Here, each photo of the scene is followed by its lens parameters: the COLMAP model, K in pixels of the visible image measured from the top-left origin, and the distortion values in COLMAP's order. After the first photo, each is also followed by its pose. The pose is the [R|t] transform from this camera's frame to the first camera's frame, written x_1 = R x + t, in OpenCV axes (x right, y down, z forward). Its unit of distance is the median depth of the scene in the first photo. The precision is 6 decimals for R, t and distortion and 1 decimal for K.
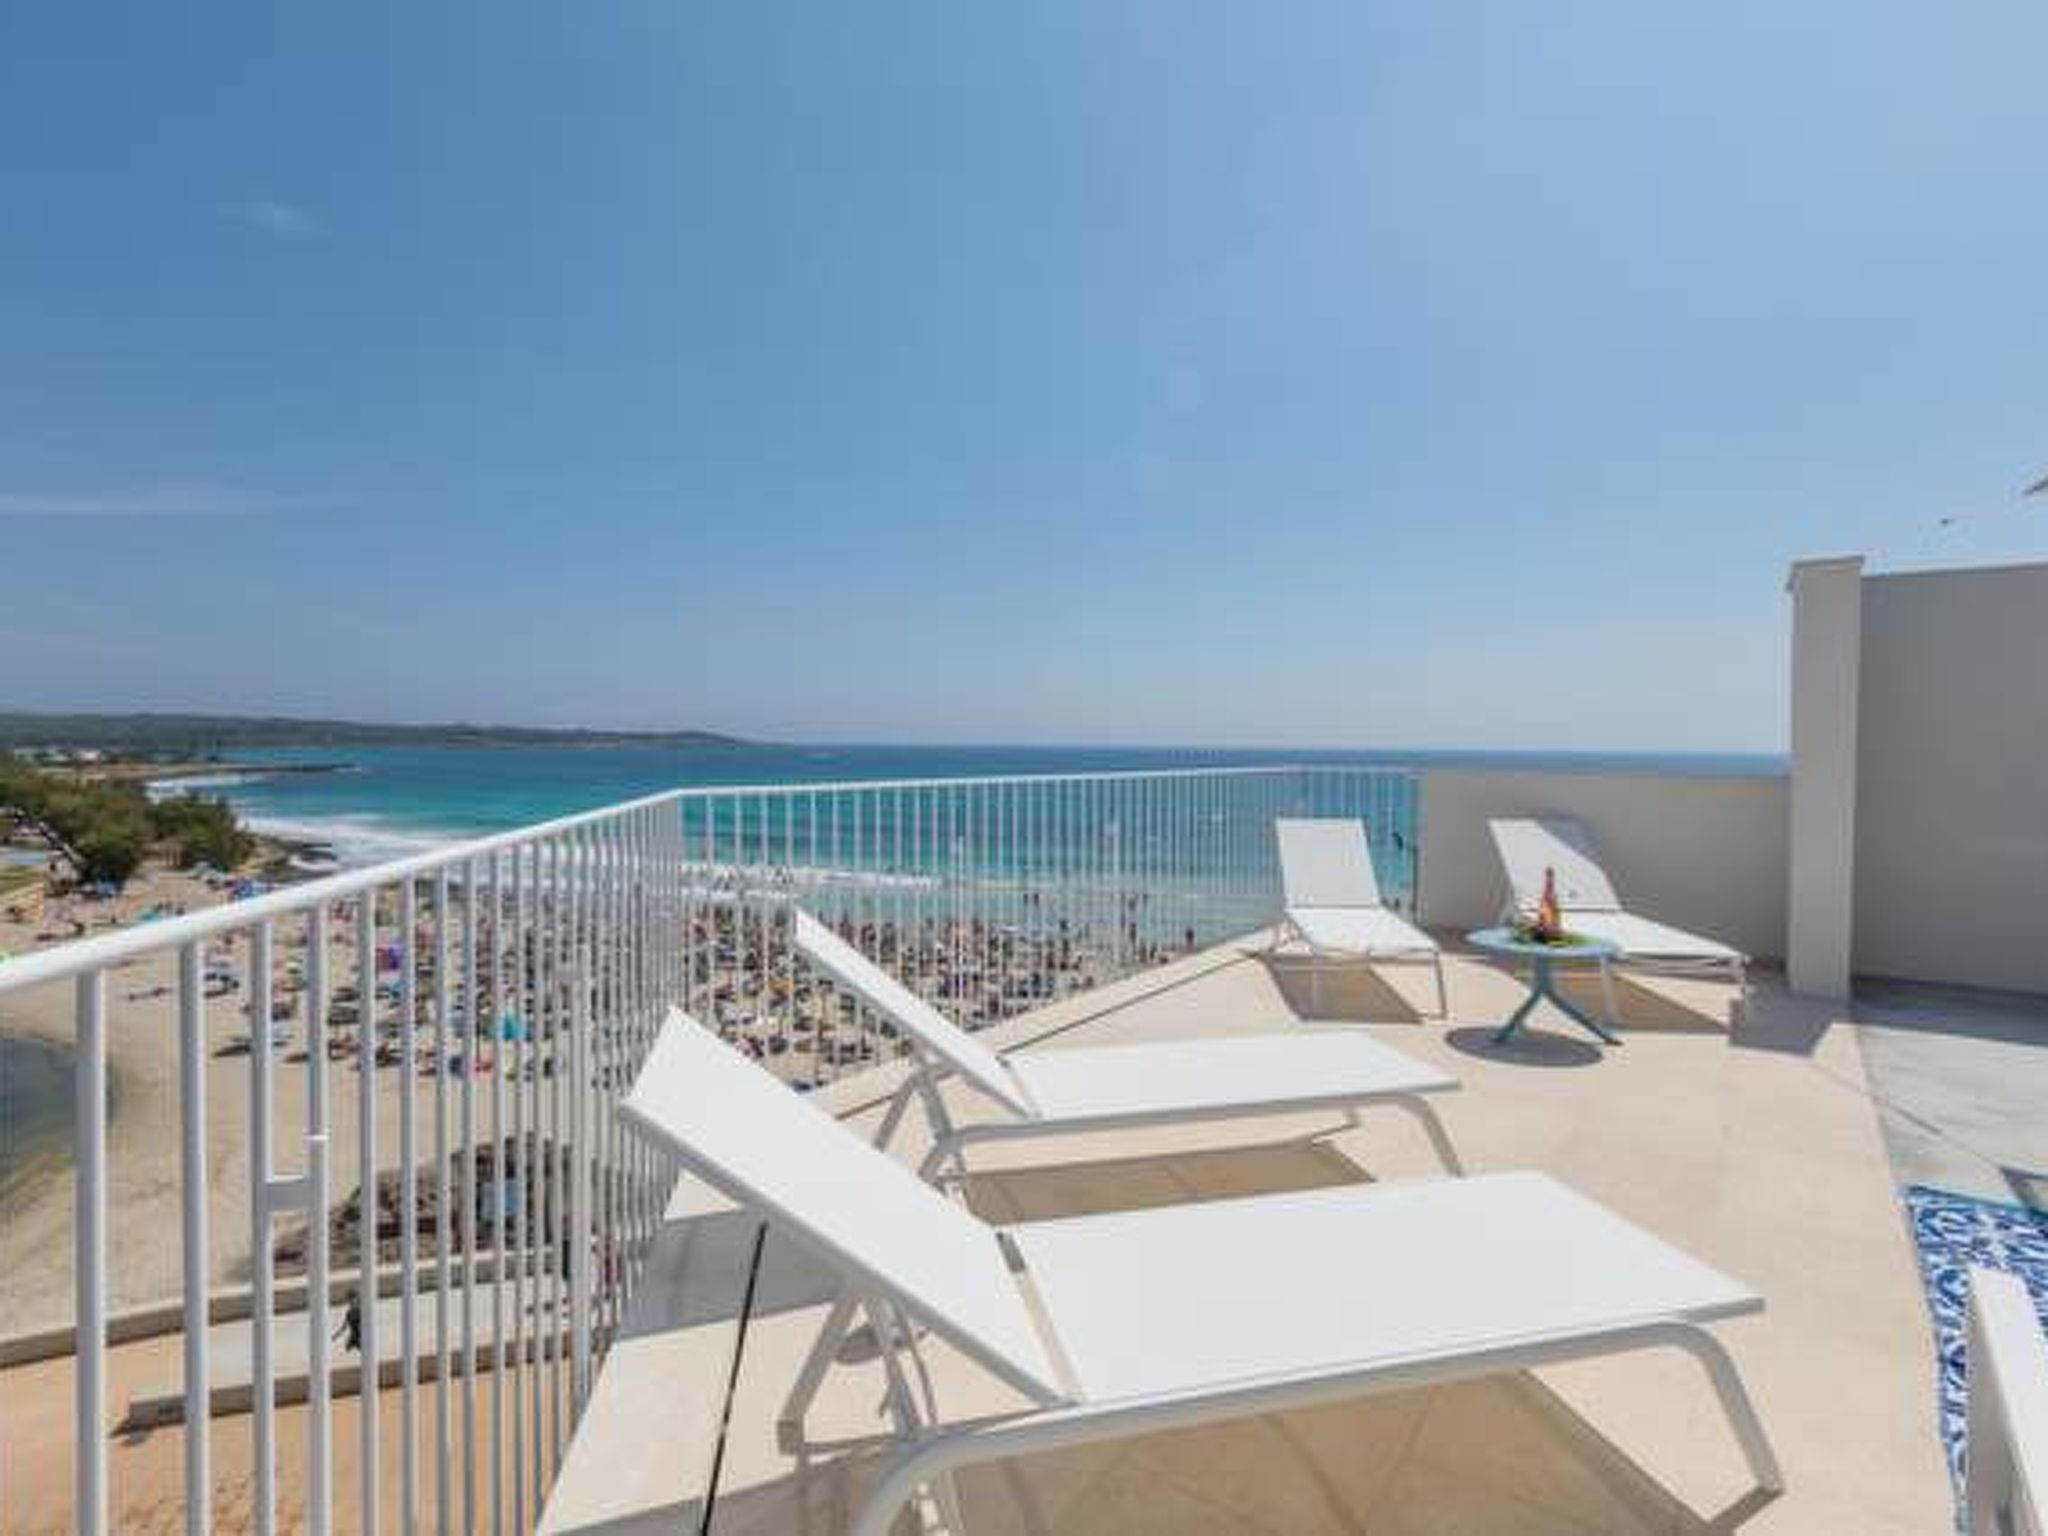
lens RADIAL K [[1027.4, 0, 1024.0], [0, 1027.4, 768.0], [0, 0, 1]] dist [-0.002638, -0.000414]
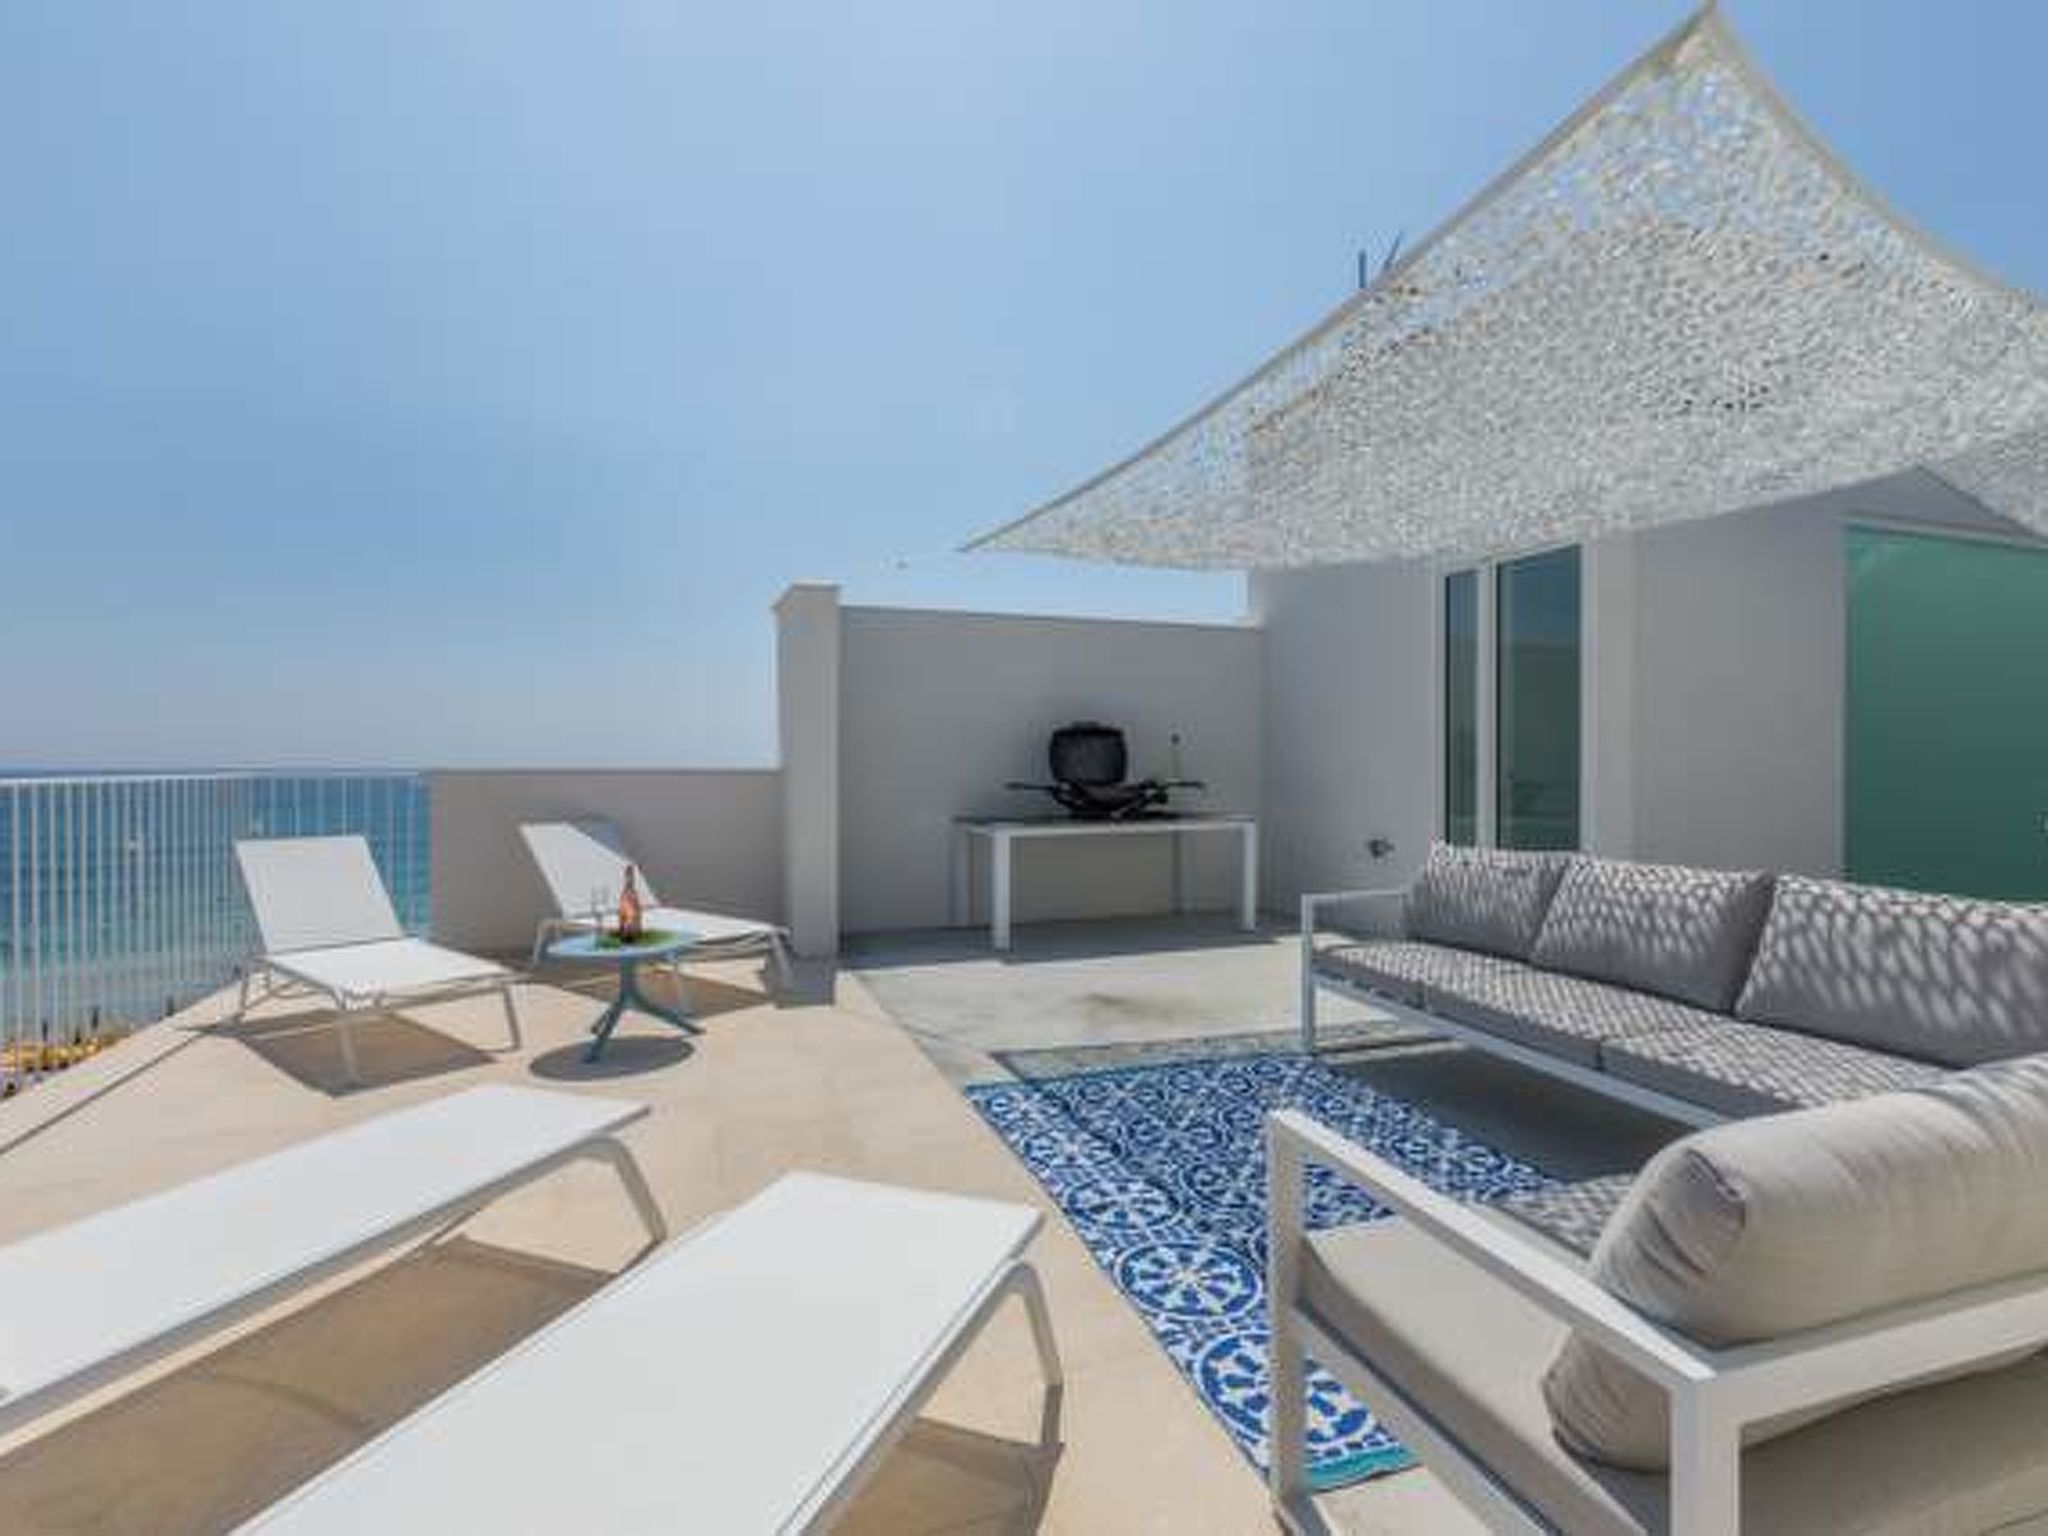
lens RADIAL K [[1027.4, 0, 1024.0], [0, 1027.4, 768.0], [0, 0, 1]] dist [-0.002638, -0.000414]
pose [[0.564574, -0.013563, 0.825271, -0.066235], [0.028038, 0.999603, -0.002753, 0.018402], [-0.824906, 0.024693, 0.564730, 0.143201]]
